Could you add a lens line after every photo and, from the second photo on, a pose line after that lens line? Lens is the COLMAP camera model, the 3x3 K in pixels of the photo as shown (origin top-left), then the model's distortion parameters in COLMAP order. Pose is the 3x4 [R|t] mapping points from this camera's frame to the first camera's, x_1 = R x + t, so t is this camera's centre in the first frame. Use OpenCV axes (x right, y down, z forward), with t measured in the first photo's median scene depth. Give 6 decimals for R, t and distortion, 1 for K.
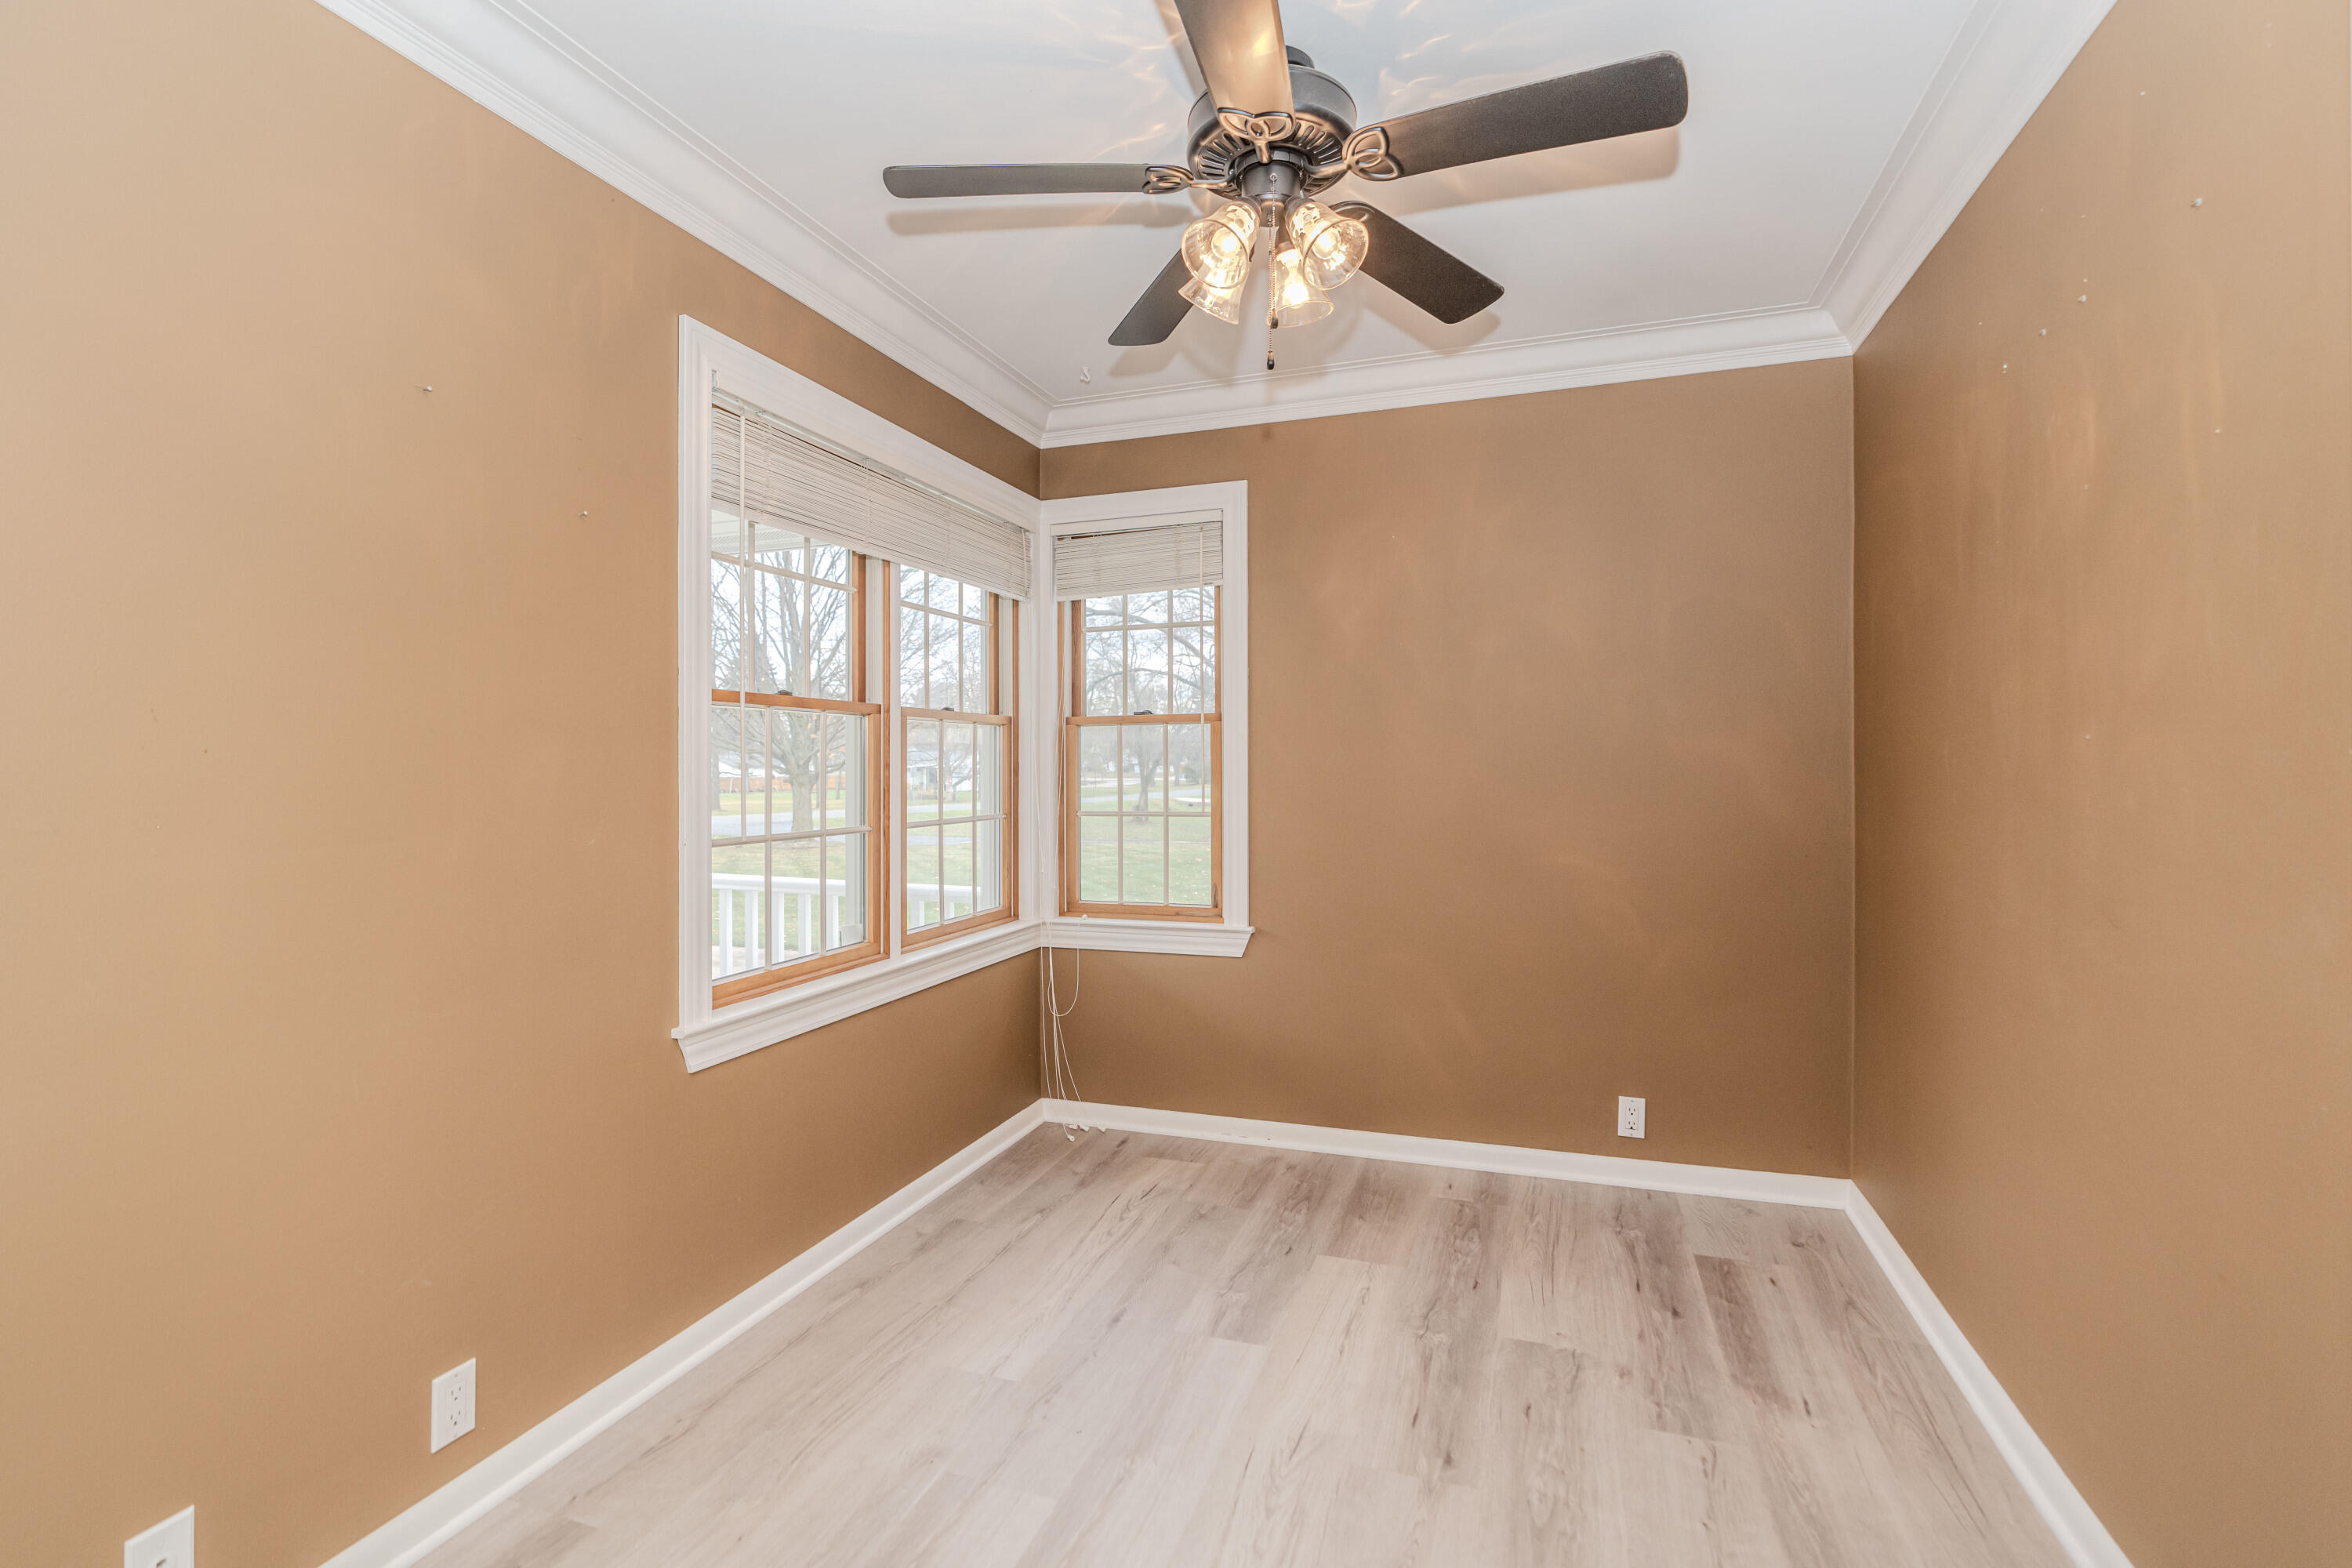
lens RADIAL K [[1070.4, 0, 1164.5], [0, 1070.4, 751.1], [0, 0, 1]] dist [-0.012802, 0.006365]
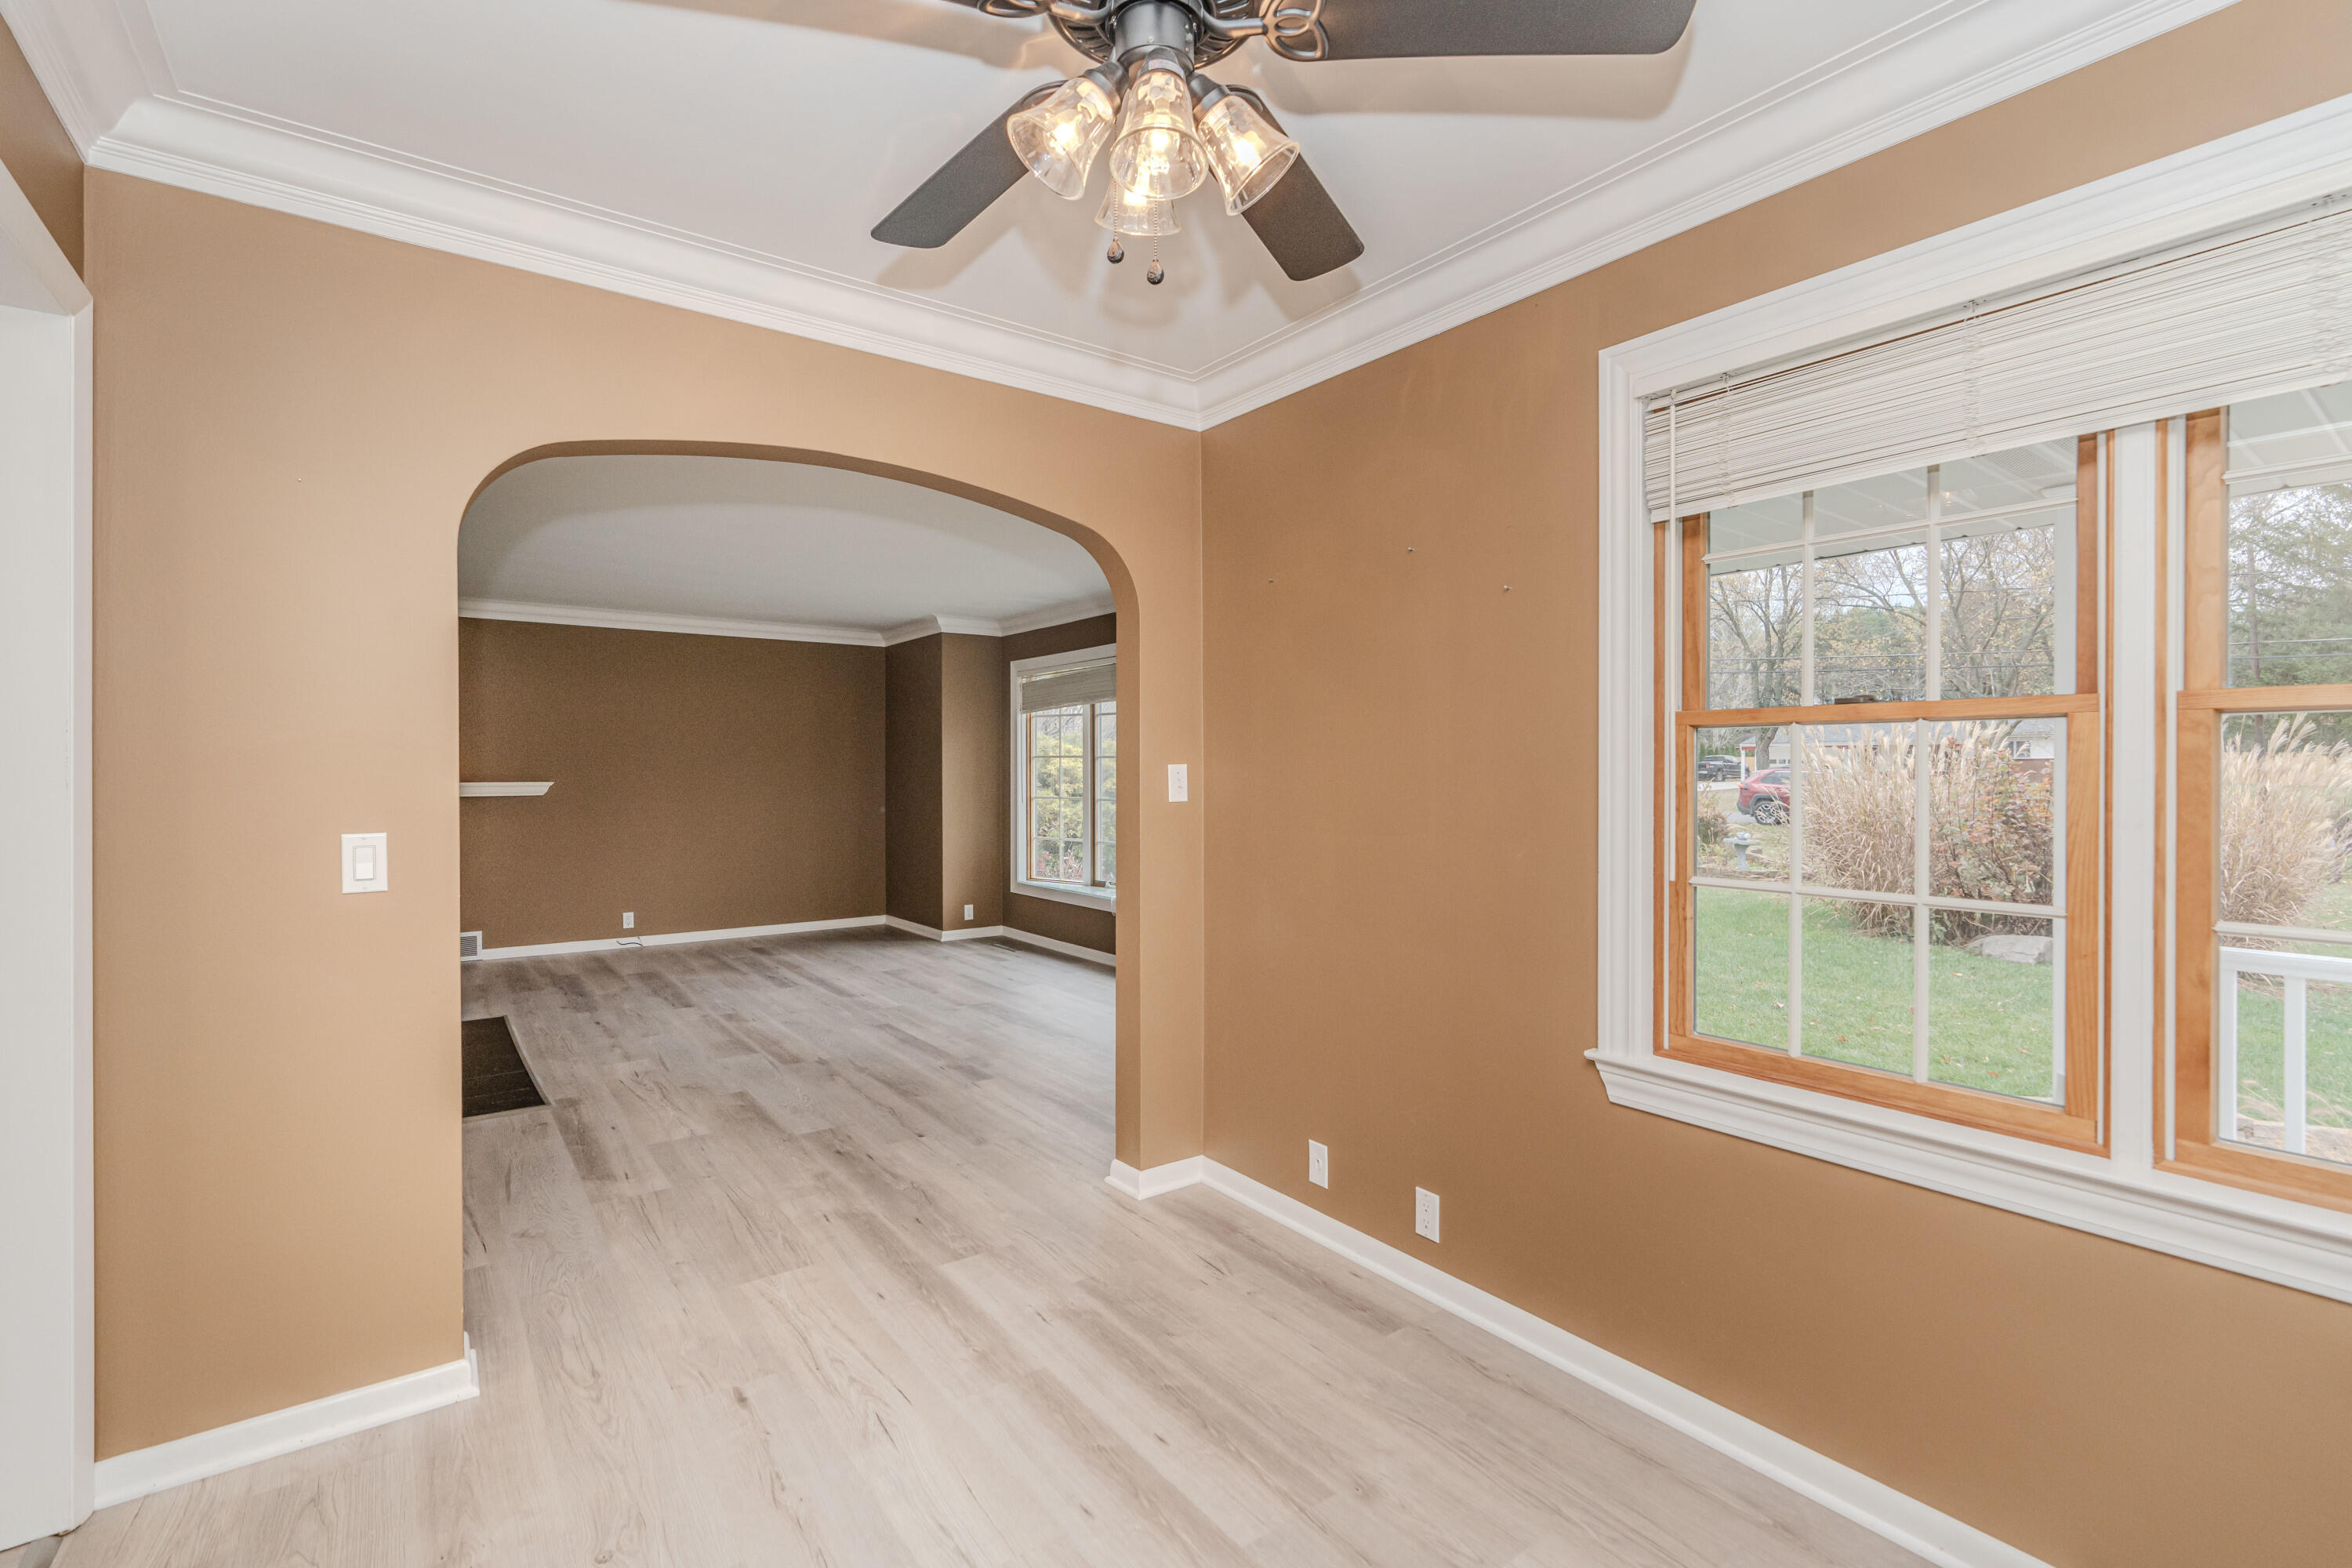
lens RADIAL K [[1026.2, 0, 1176.0], [0, 1026.2, 784.0], [0, 0, 1]] dist [-0.013502, 0.000106]
pose [[-0.550783, 0.015399, -0.834507, 0.415805], [0.014222, 0.999858, 0.009063, -0.007648], [0.834527, -0.006877, -0.550923, 0.863007]]
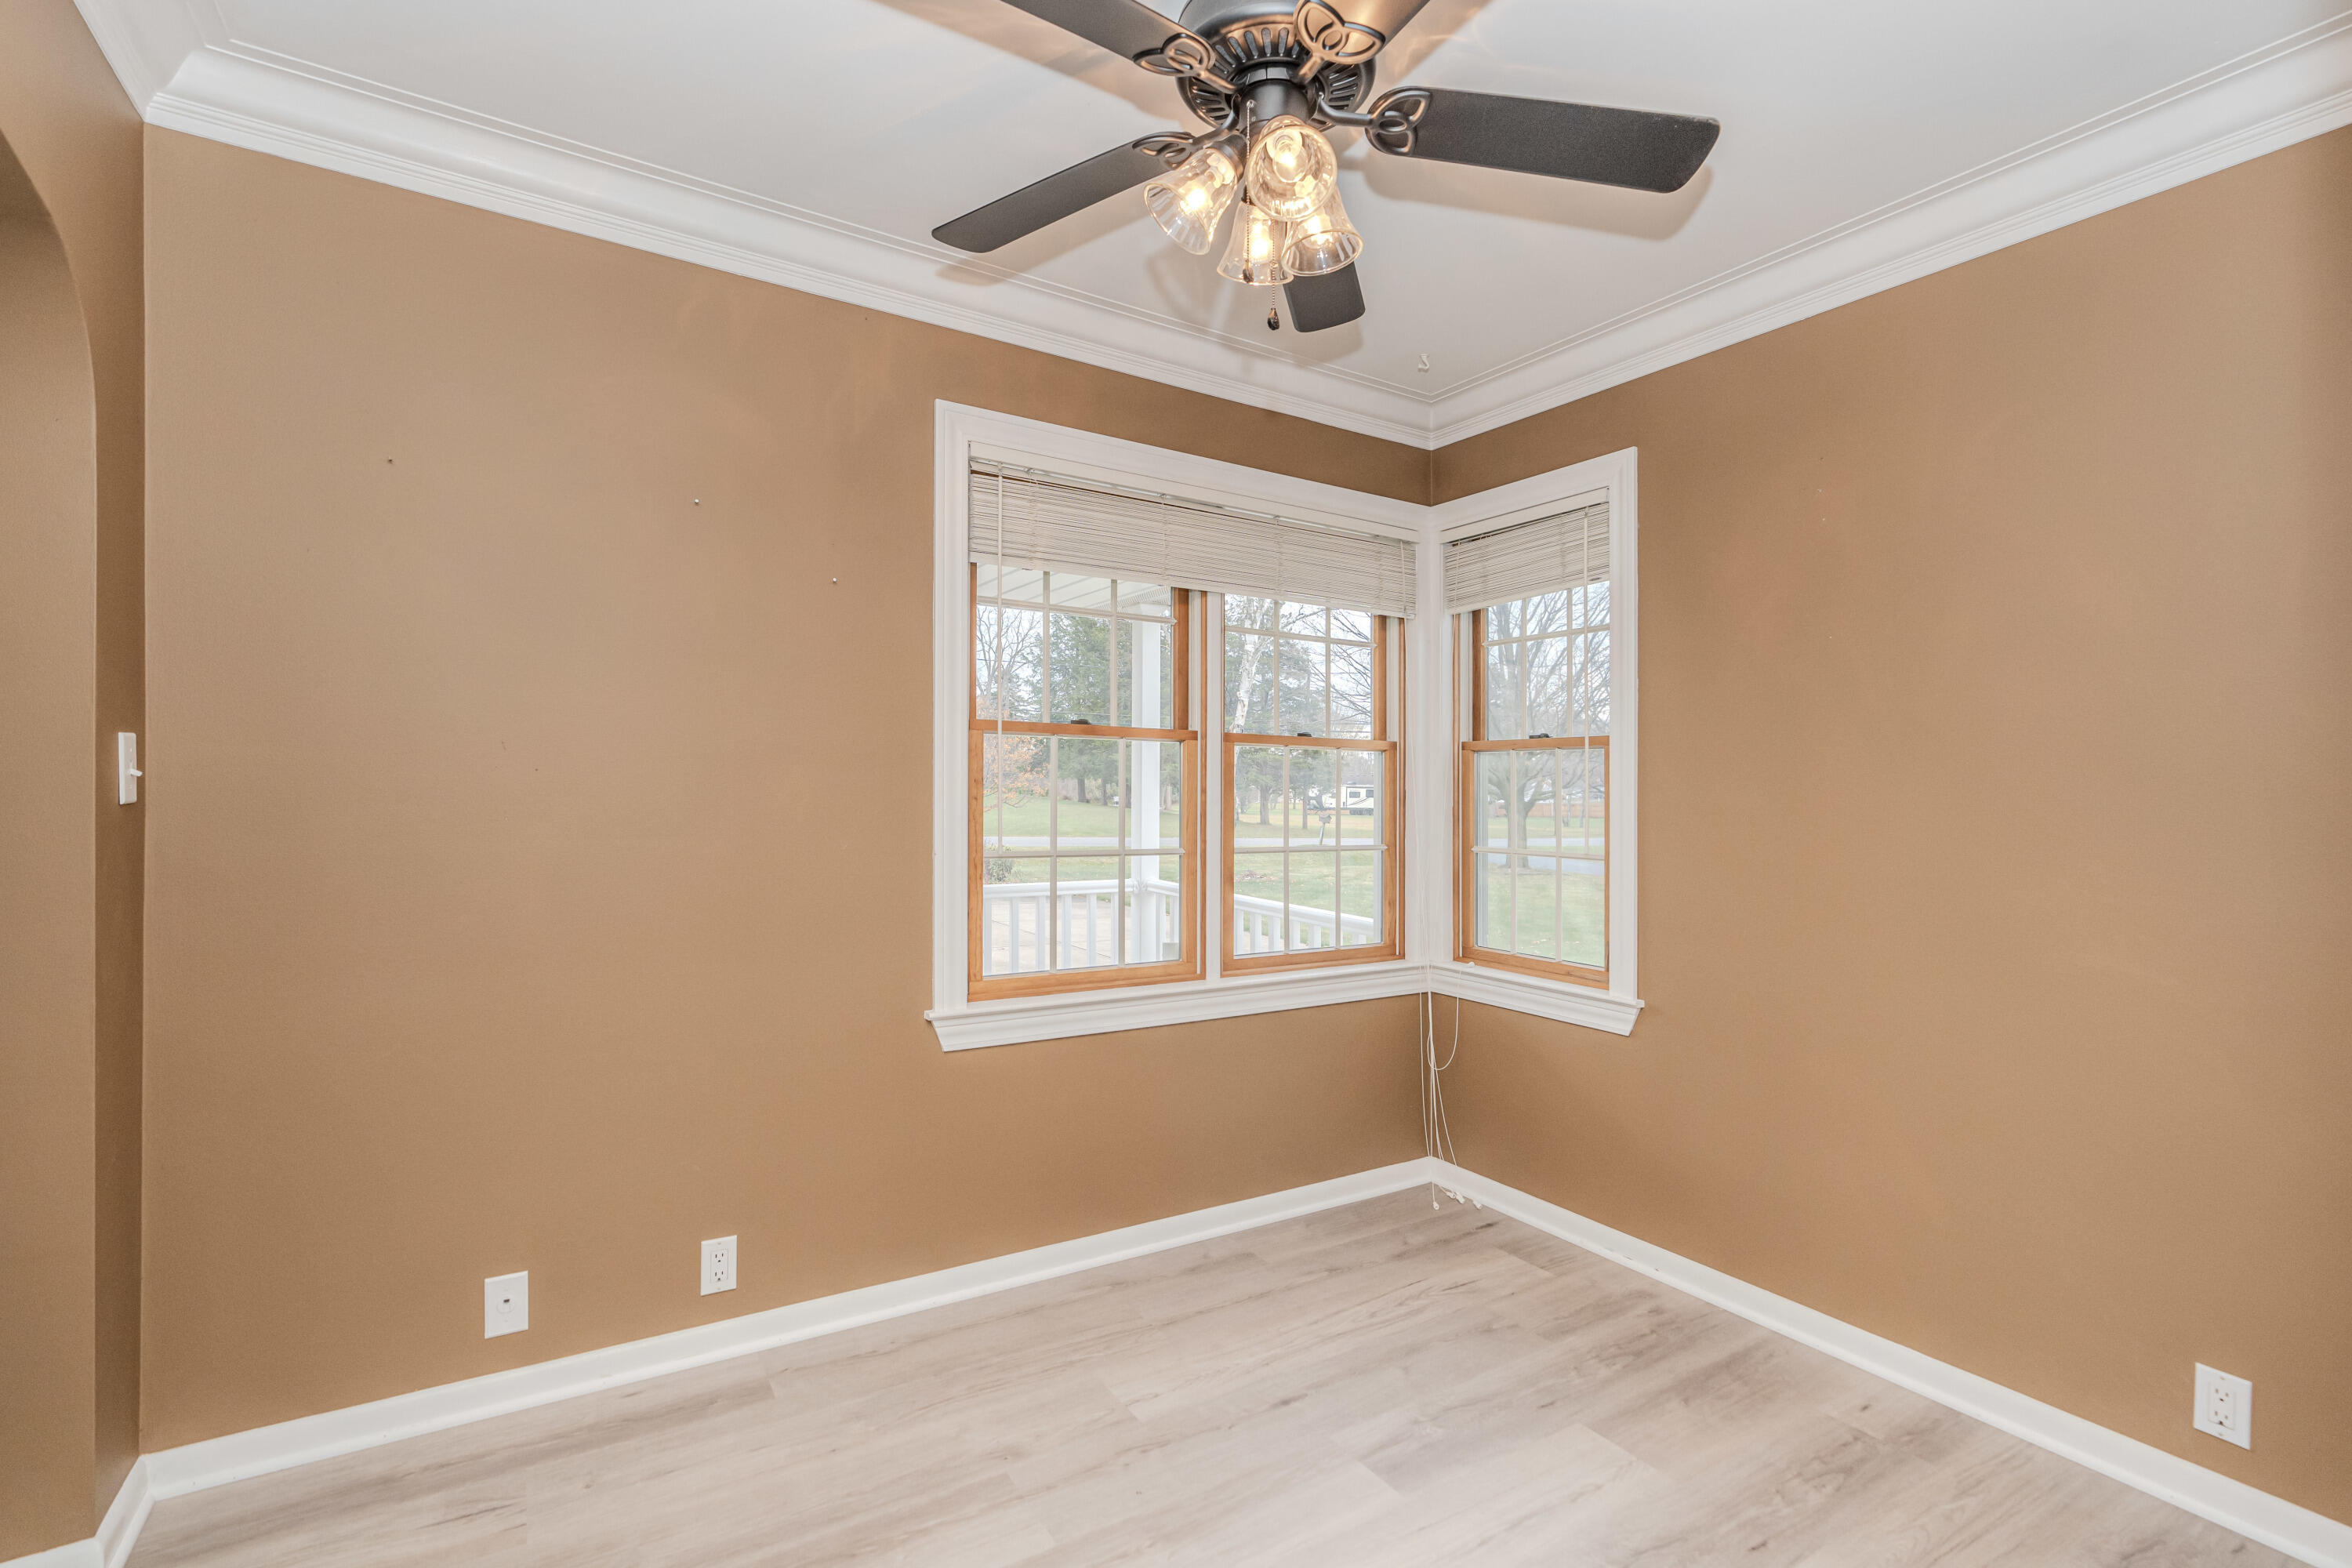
lens RADIAL K [[1066.0, 0, 1189.8], [0, 1066.0, 778.9], [0, 0, 1]] dist [-0.015050, 0.006631]
pose [[0.789670, 0.010970, -0.613433, 0.340090], [-0.012357, 0.999922, 0.001974, 0.000574], [0.613407, 0.006022, 0.789744, 0.179842]]
